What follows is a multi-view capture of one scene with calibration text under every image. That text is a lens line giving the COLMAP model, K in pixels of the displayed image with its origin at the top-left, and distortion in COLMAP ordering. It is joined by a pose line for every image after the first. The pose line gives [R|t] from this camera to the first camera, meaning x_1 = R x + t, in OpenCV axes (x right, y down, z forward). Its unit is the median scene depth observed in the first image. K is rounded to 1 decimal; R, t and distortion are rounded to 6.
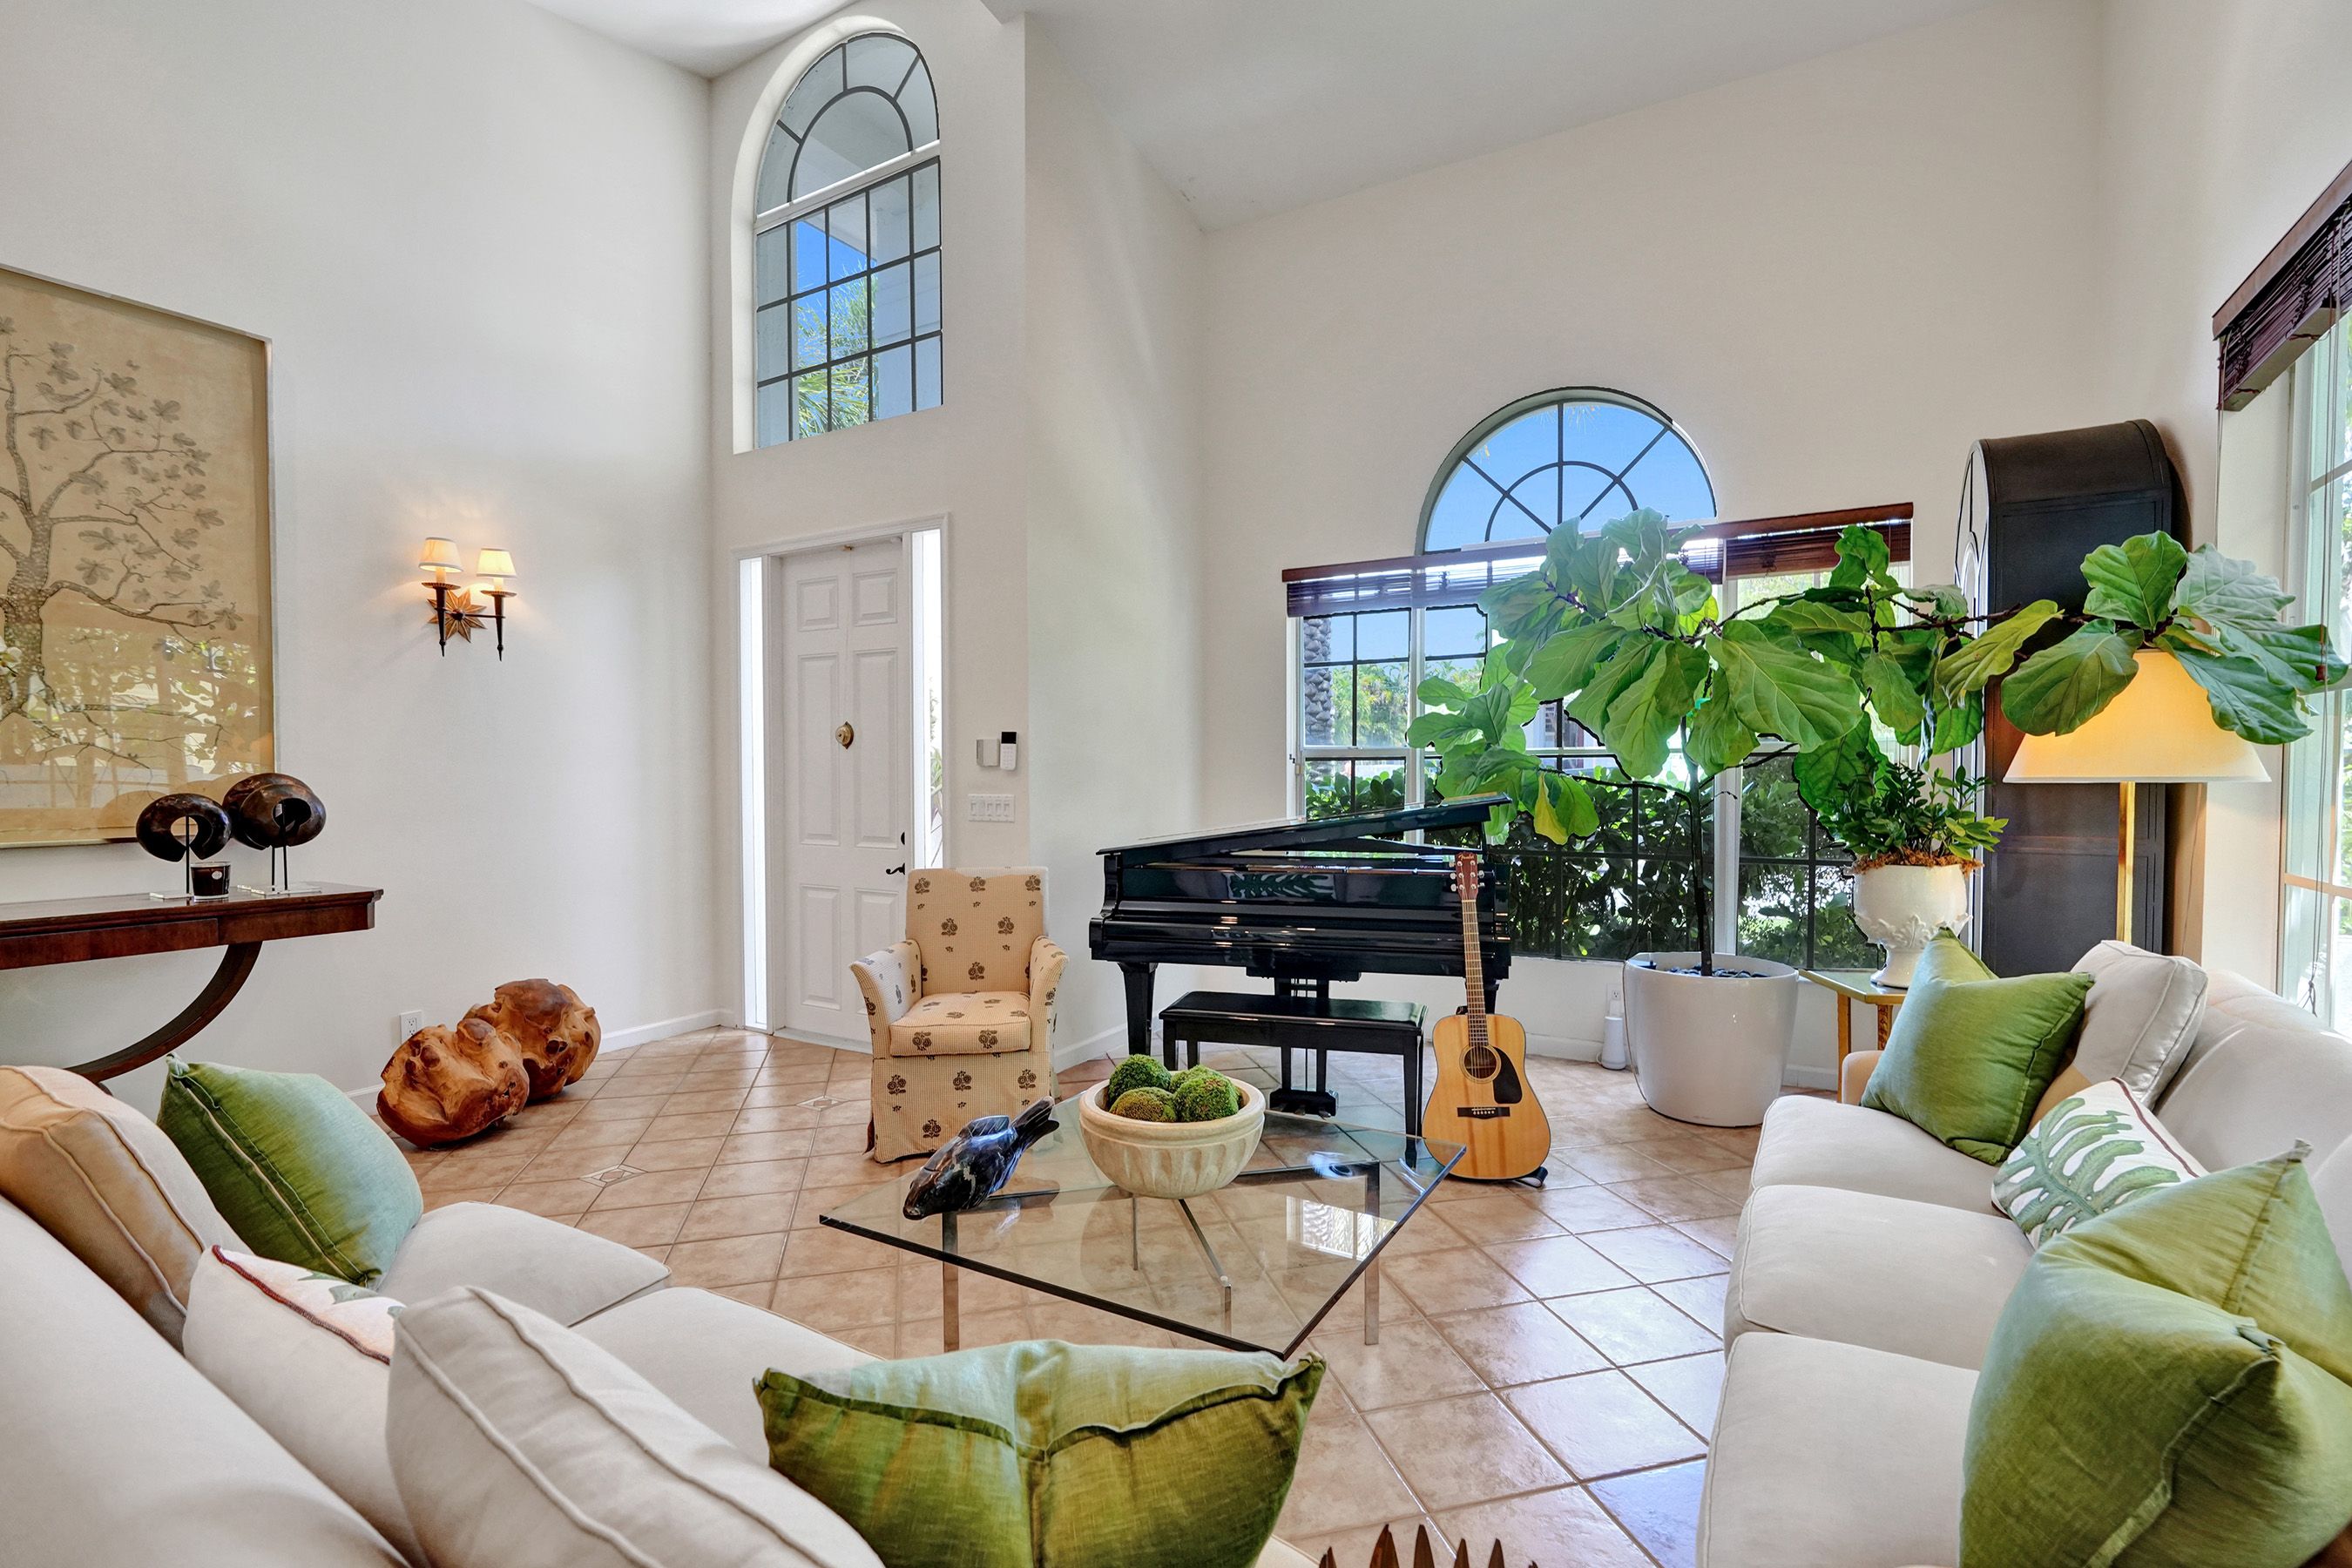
lens RADIAL K [[1079.2, 0, 1123.7], [0, 1079.2, 795.0], [0, 0, 1]] dist [-0.012545, 0.000490]
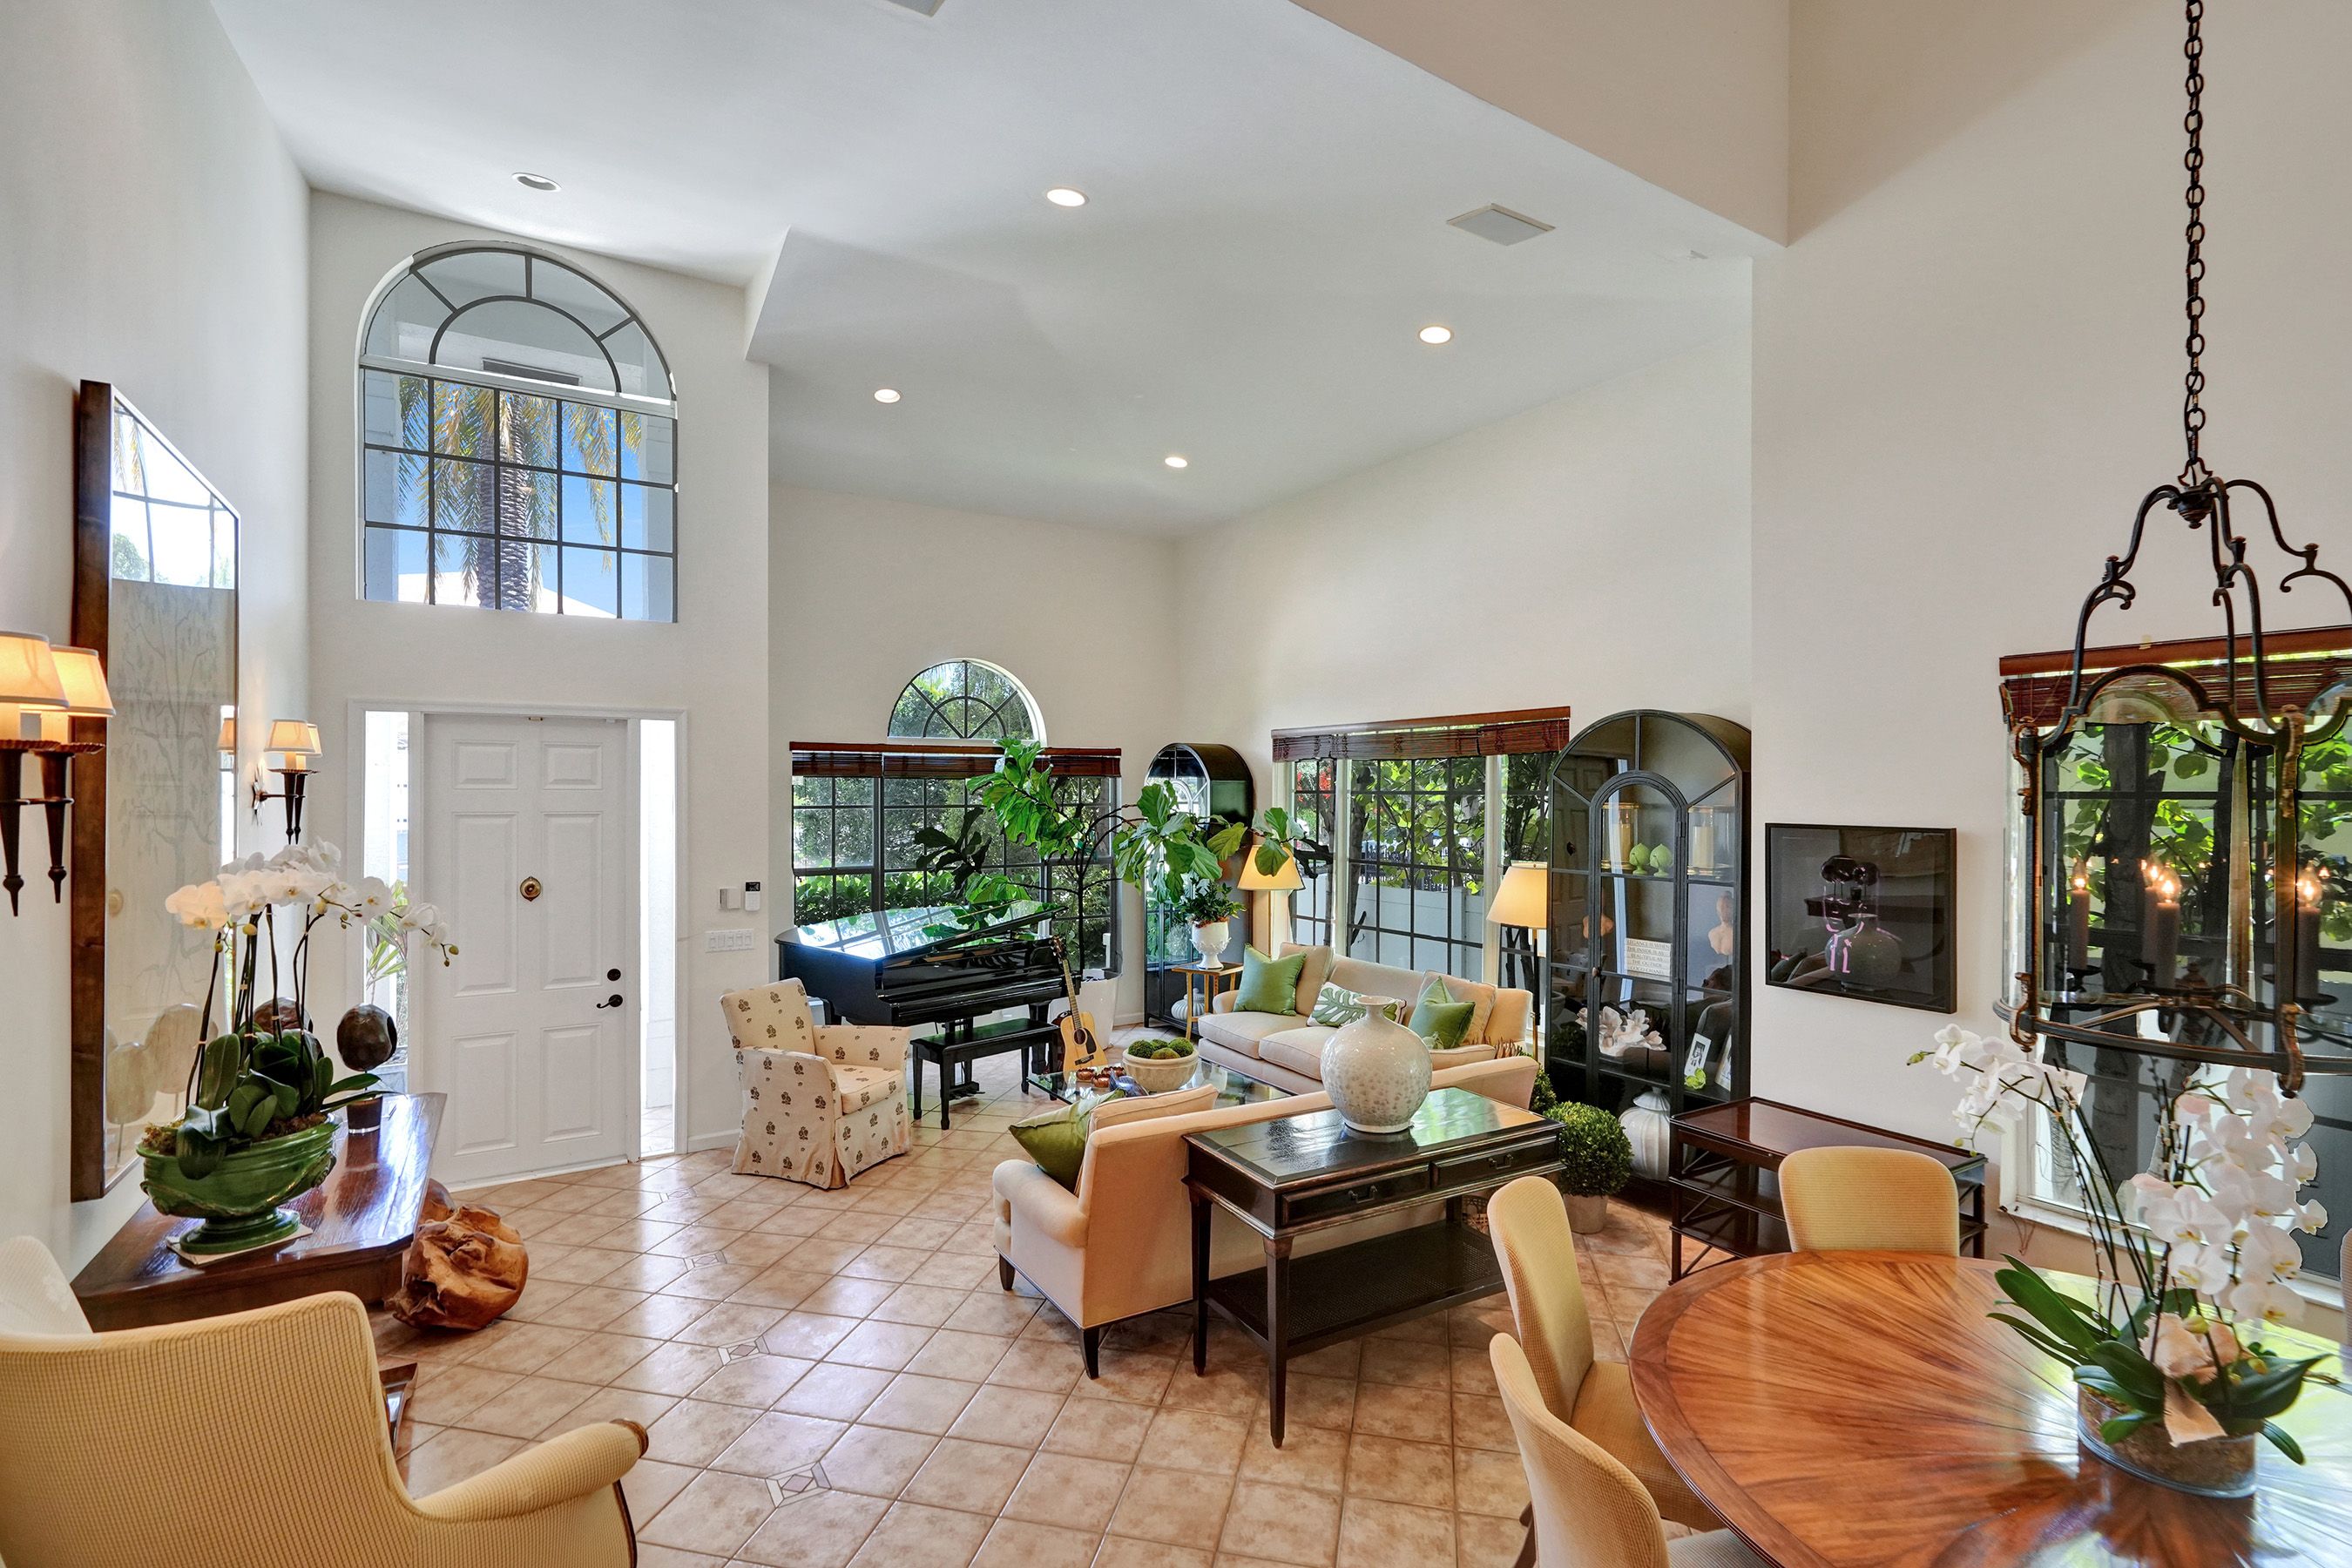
lens RADIAL K [[1131.8, 0, 1176.0], [0, 1131.8, 784.0], [0, 0, 1]] dist [-0.001730, 0.000310]
pose [[0.445139, 0.002285, 0.895459, -1.447620], [0.016682, 0.999802, -0.010844, -0.200606], [-0.895306, 0.019765, 0.445013, -0.135640]]
